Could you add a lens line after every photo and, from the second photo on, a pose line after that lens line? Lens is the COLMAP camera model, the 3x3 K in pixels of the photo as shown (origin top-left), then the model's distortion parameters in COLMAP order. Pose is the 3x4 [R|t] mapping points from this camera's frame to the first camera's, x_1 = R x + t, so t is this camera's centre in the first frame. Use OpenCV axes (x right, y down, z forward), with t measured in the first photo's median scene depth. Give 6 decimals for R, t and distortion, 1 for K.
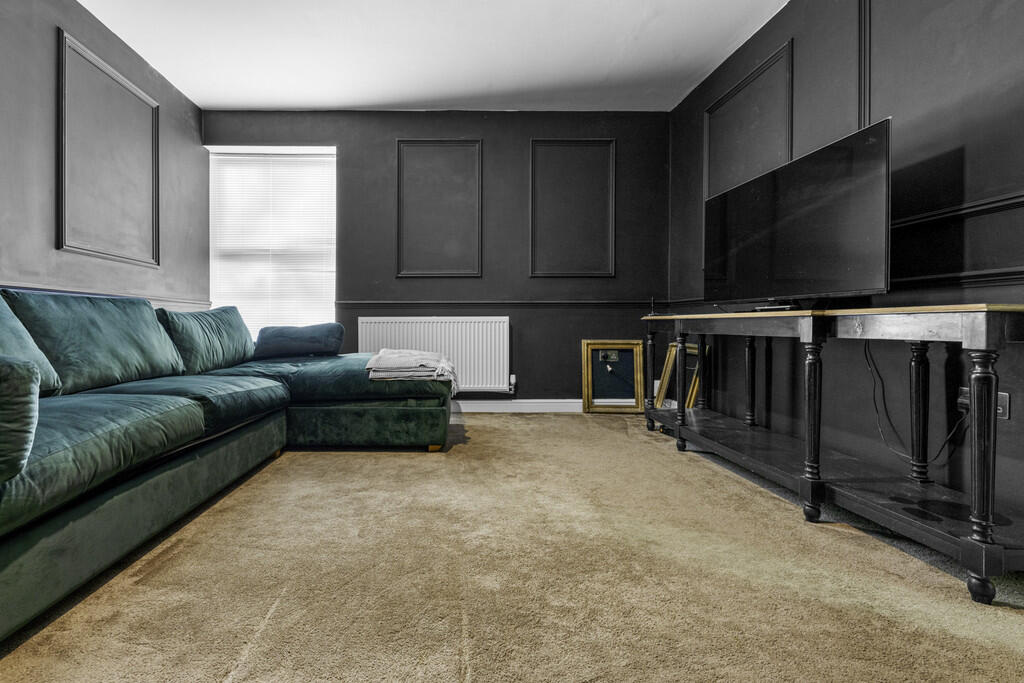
lens RADIAL K [[451.7, 0, 514.7], [0, 451.7, 334.3], [0, 0, 1]] dist [0.006864, -0.004449]
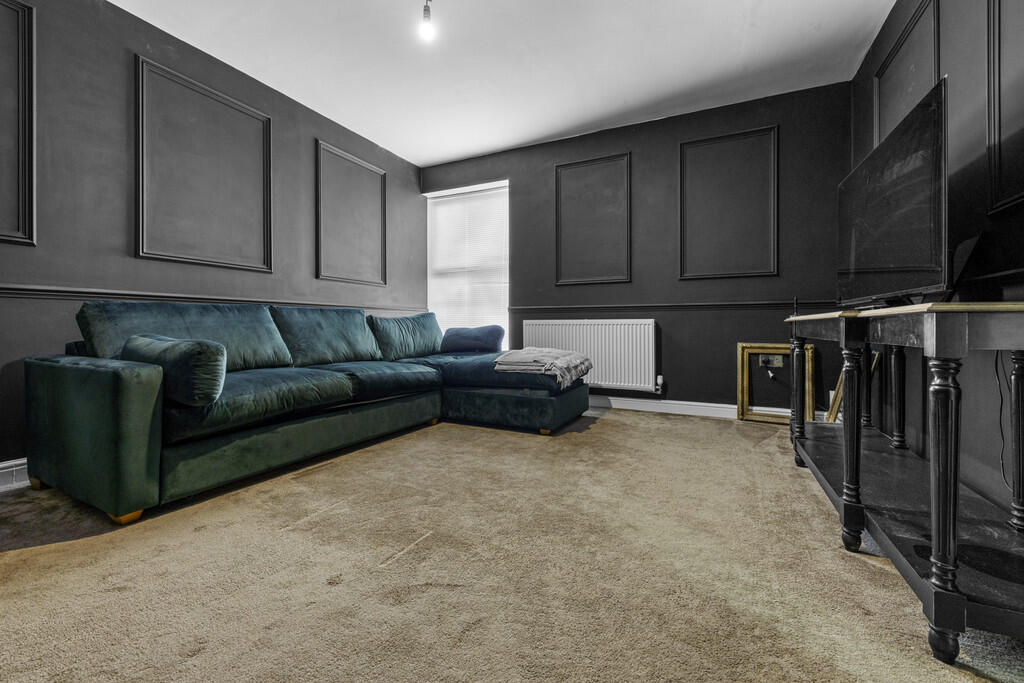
lens RADIAL K [[422.3, 0, 511.2], [0, 422.3, 336.7], [0, 0, 1]] dist [0.004468, -0.002292]
pose [[0.894870, 0.012947, -0.446139, 0.244415], [-0.011878, 0.999916, 0.005194, 0.000330], [0.446169, 0.000651, 0.894949, -0.020211]]
